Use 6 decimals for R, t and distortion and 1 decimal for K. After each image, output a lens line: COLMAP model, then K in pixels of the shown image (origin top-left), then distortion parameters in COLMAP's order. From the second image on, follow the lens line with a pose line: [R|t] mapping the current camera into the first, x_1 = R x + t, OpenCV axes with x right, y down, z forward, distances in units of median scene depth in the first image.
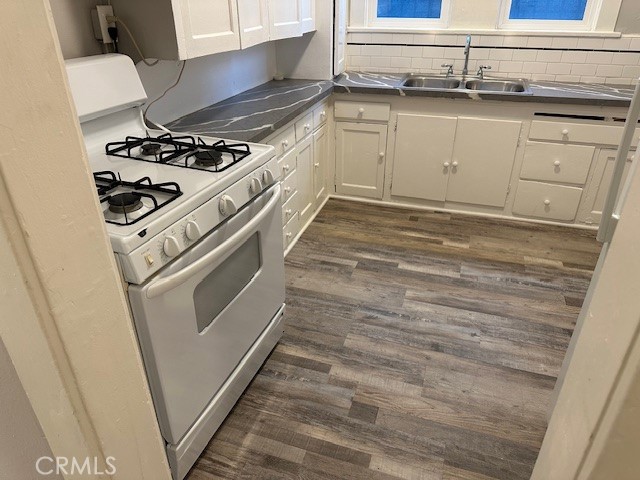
lens RADIAL K [[445.6, 0, 320.9], [0, 445.6, 235.2], [0, 0, 1]] dist [0.048668, -0.057751]
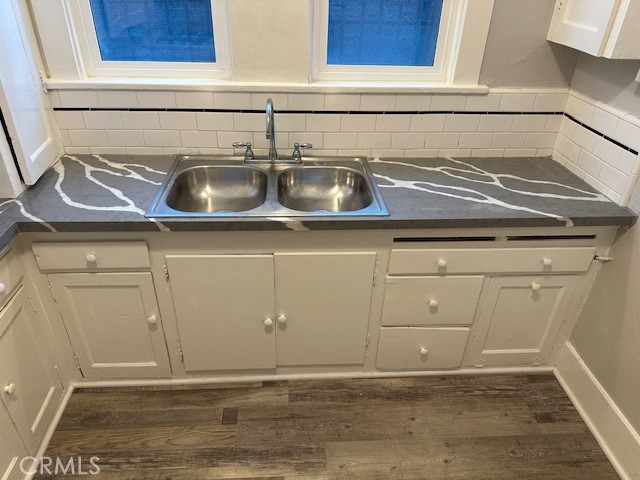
lens RADIAL K [[445.6, 0, 317.6], [0, 445.6, 241.4], [0, 0, 1]] dist [0.048668, -0.057751]
pose [[0.926813, -0.171290, 0.334182, 0.160200], [0.150907, 0.984779, 0.086242, -0.298688], [-0.343868, -0.029500, 0.938555, 0.423134]]
